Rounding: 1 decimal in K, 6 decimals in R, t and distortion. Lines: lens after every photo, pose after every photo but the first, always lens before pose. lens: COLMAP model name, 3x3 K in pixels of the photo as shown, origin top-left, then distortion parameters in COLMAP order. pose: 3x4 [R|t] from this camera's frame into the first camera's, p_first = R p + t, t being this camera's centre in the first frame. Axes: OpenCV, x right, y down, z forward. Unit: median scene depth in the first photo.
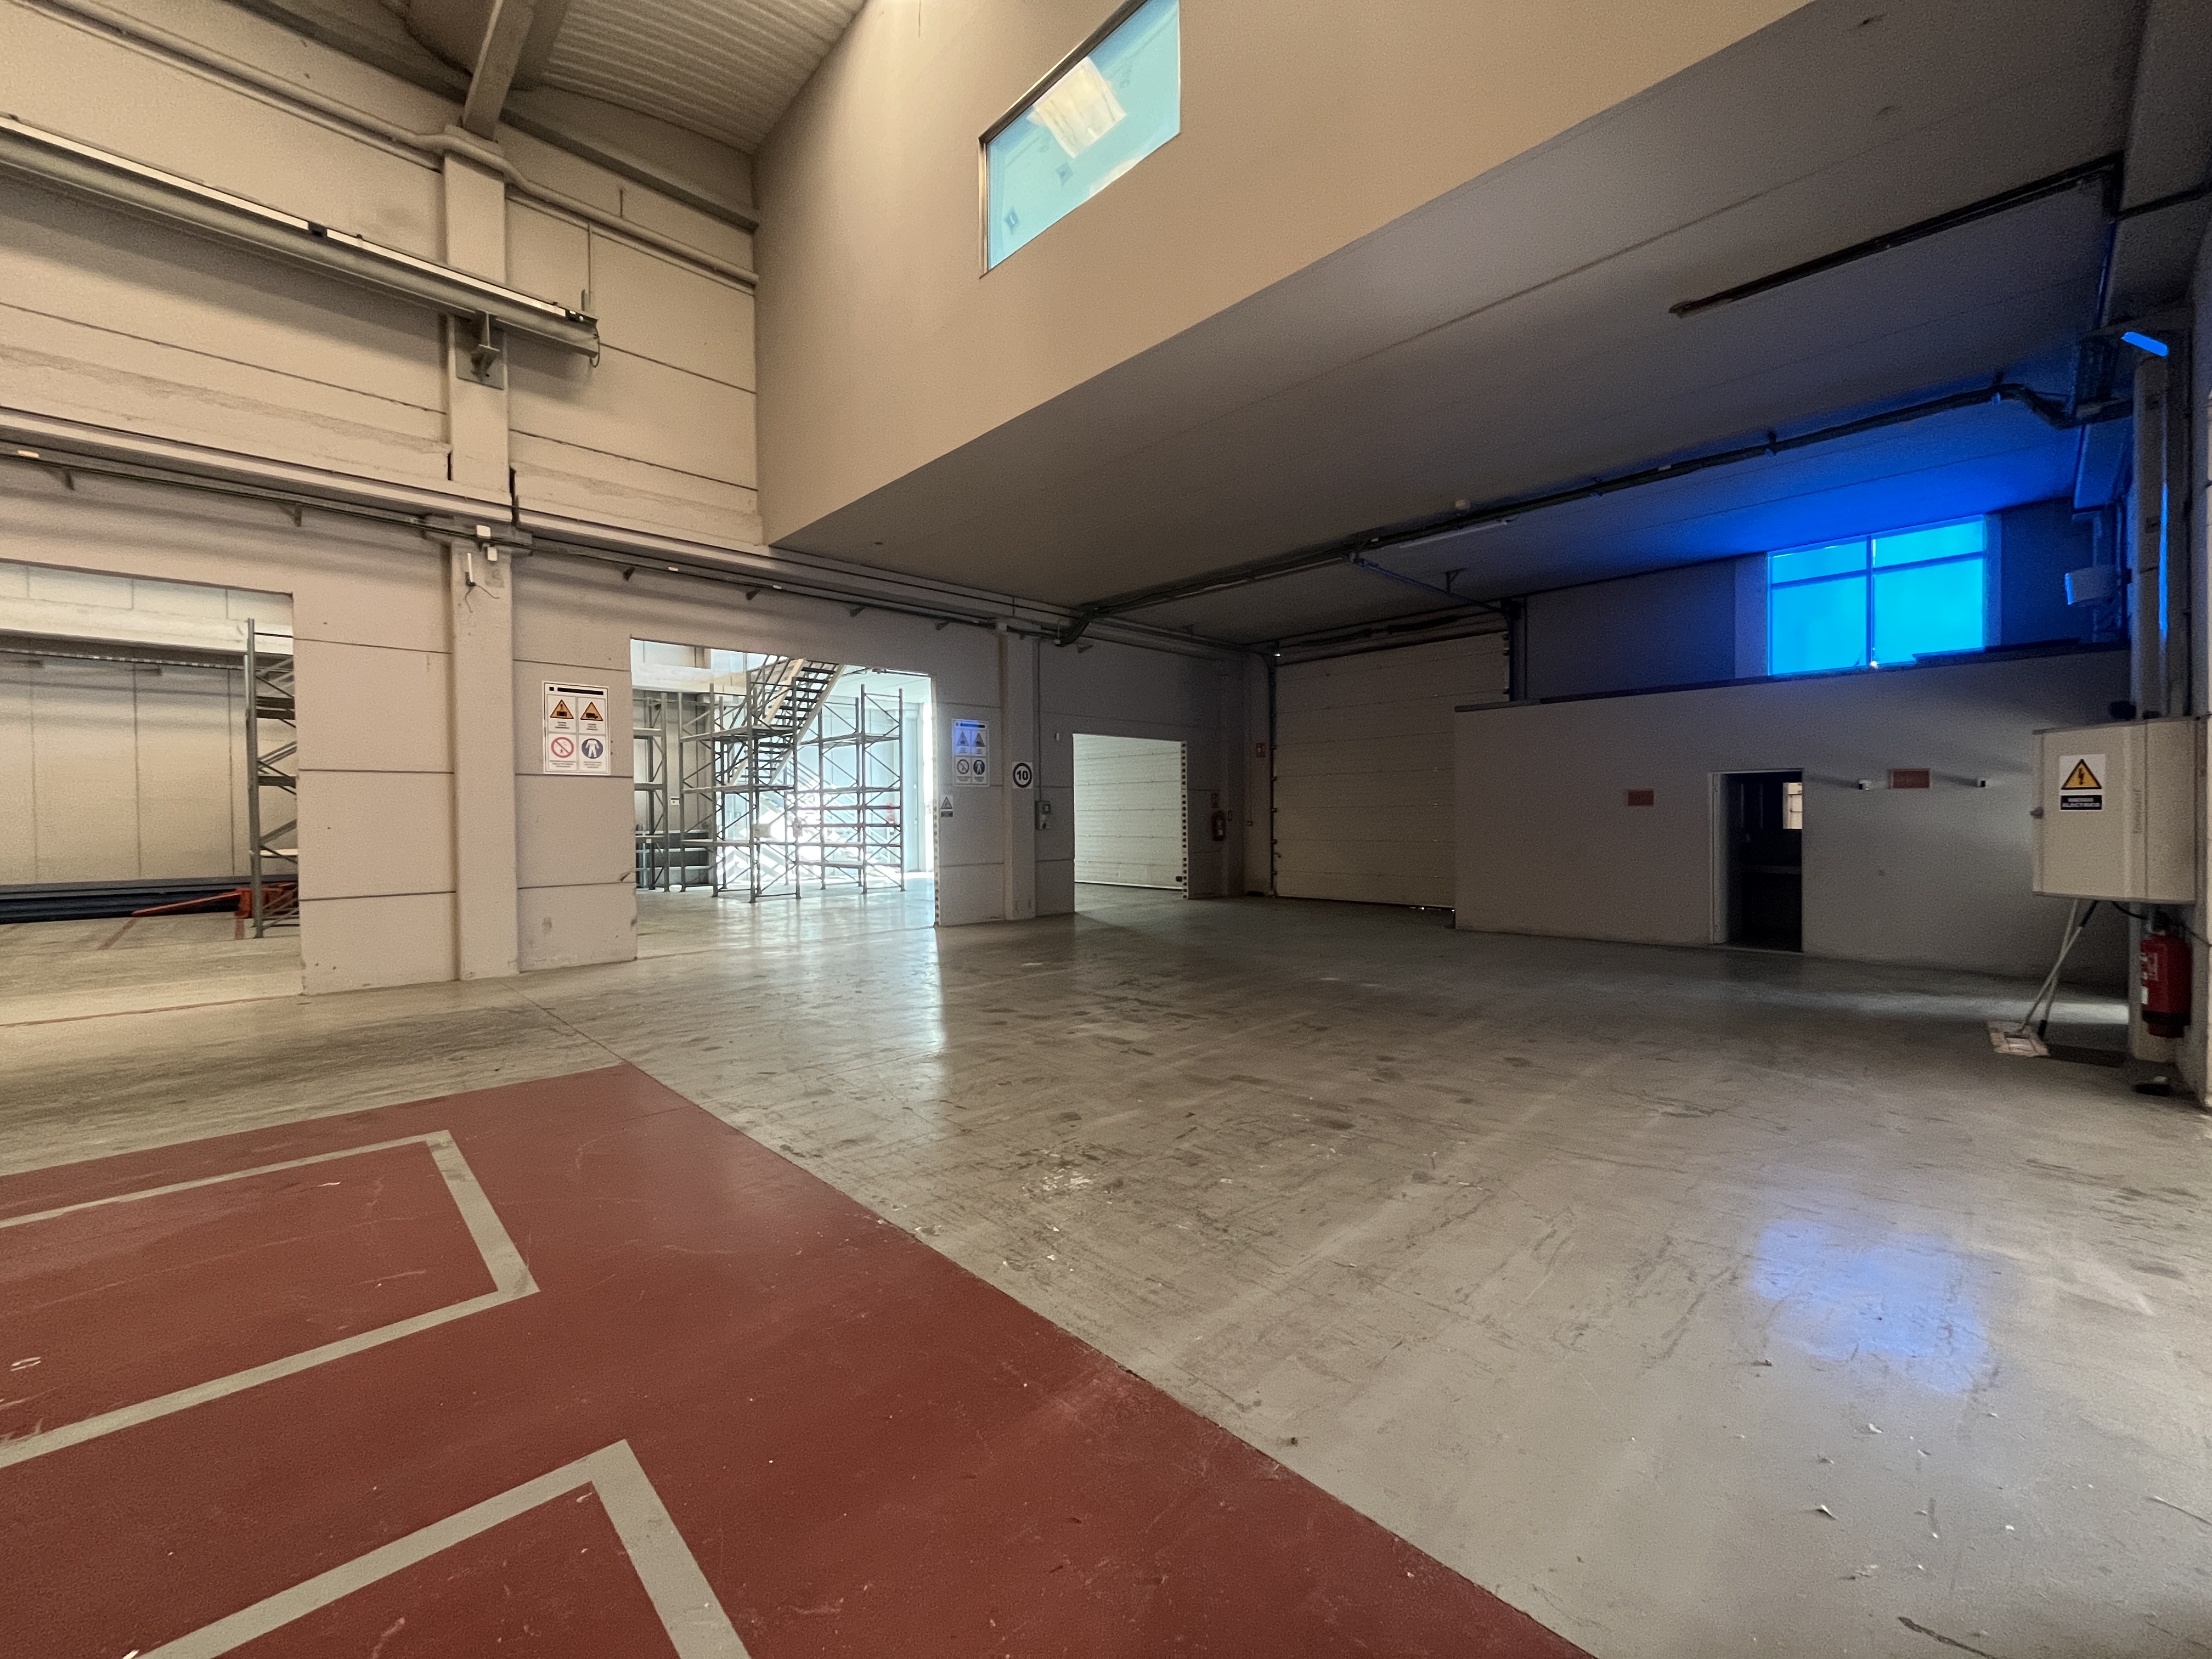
lens RADIAL K [[896.1, 0, 1102.5], [0, 896.1, 830.8], [0, 0, 1]] dist [-0.001296, -0.000505]
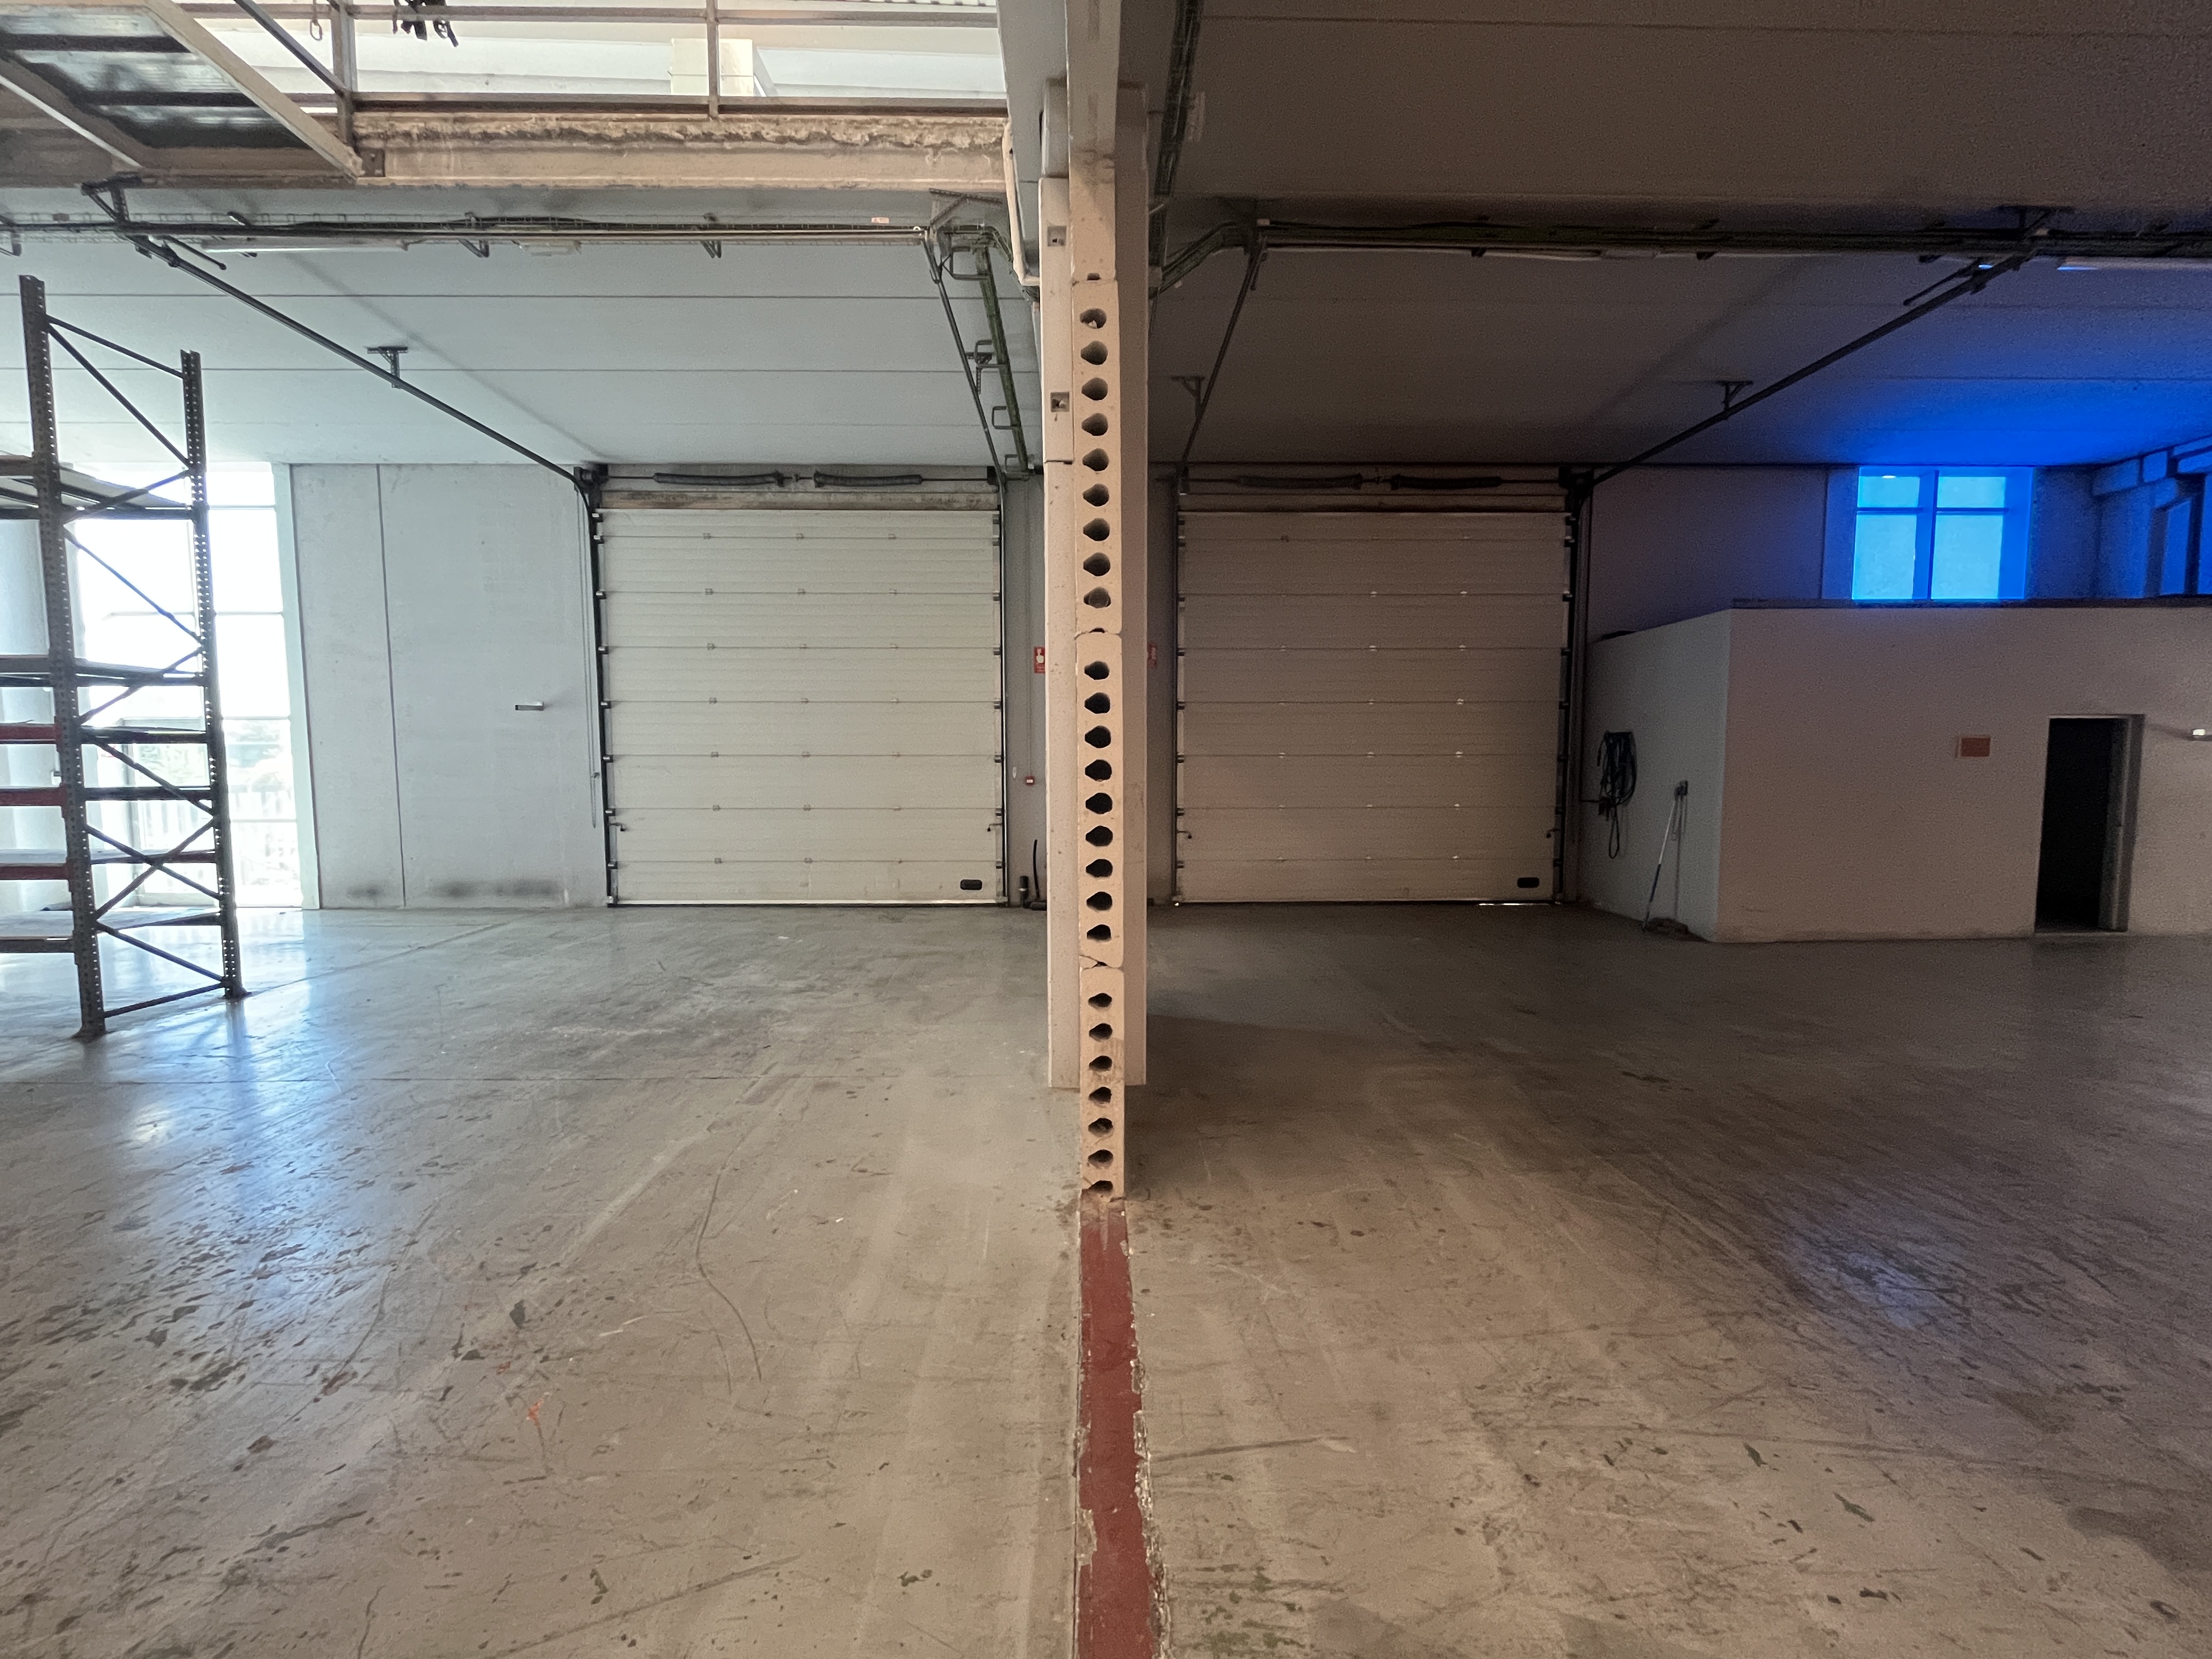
lens RADIAL K [[896.1, 0, 1102.5], [0, 896.1, 830.8], [0, 0, 1]] dist [-0.001296, -0.000505]
pose [[0.683372, -0.045734, 0.728637, -0.251432], [0.008865, 0.998482, 0.054357, -0.007655], [-0.730017, -0.030687, 0.682740, 0.574162]]
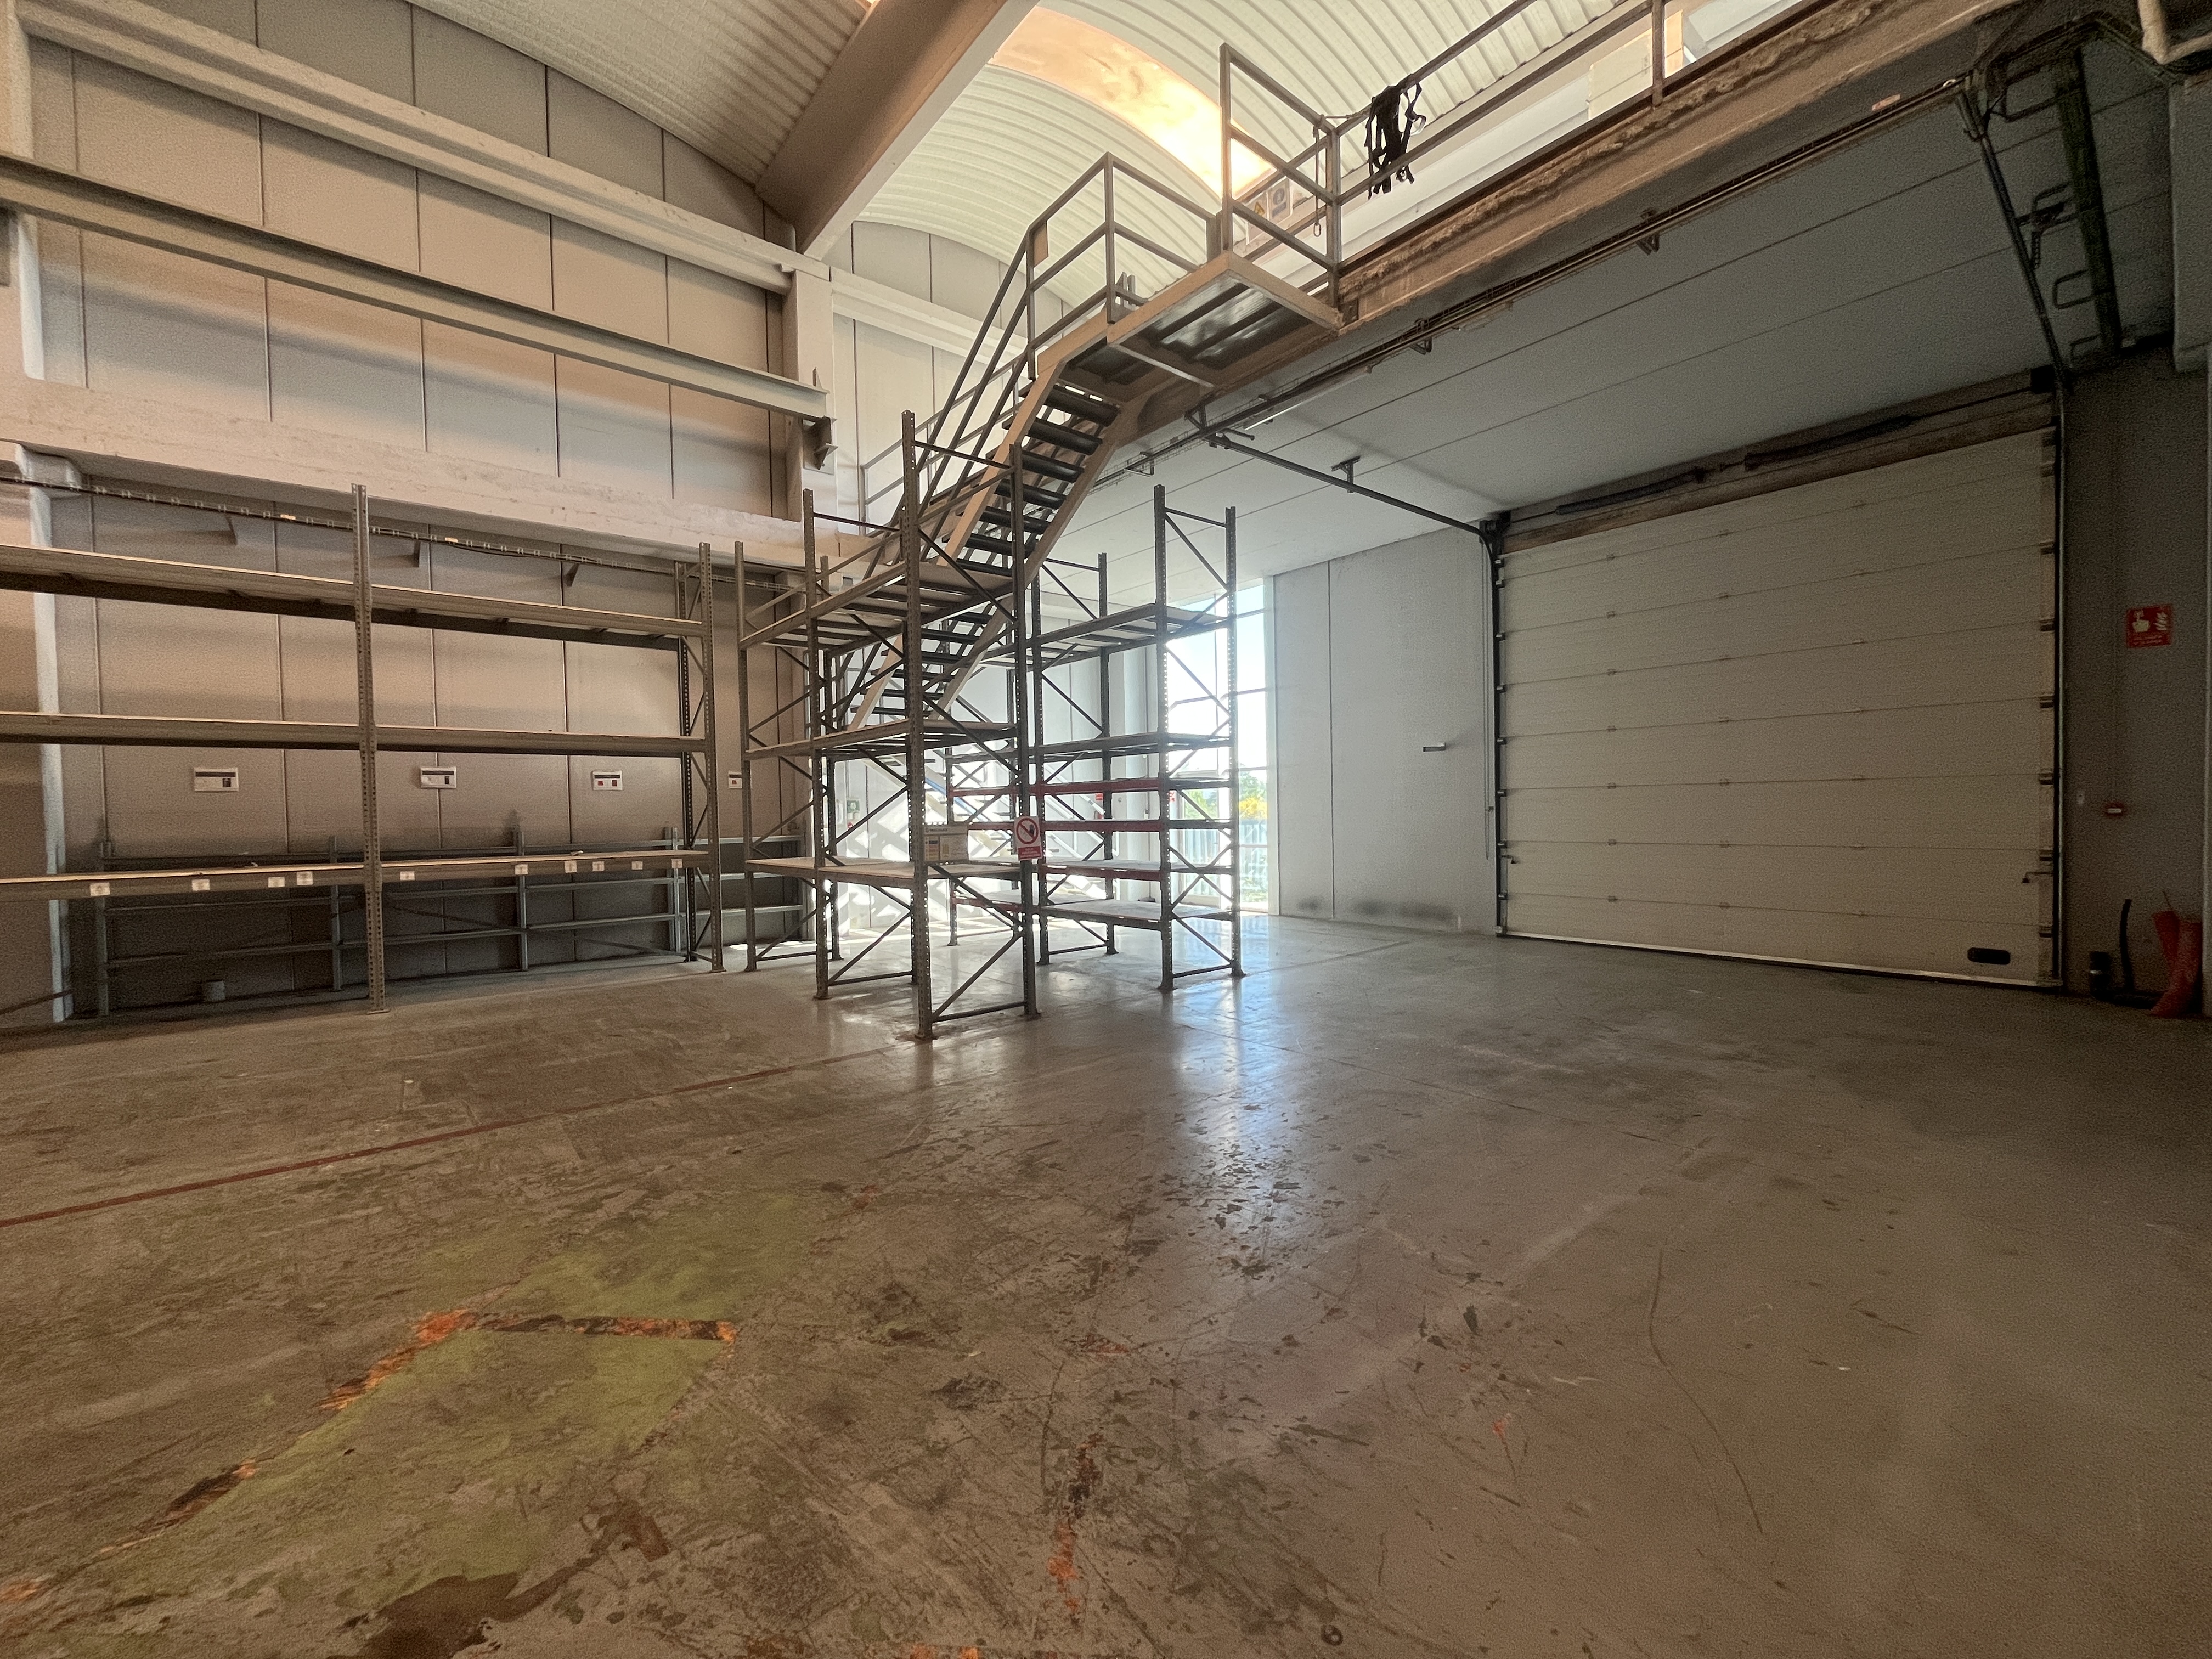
lens RADIAL K [[896.1, 0, 1102.5], [0, 896.1, 830.8], [0, 0, 1]] dist [-0.001296, -0.000505]
pose [[0.996868, -0.008115, -0.078661, -0.264046], [0.008615, 0.999945, 0.006011, -0.006210], [0.078608, -0.006670, 0.996883, 0.585170]]
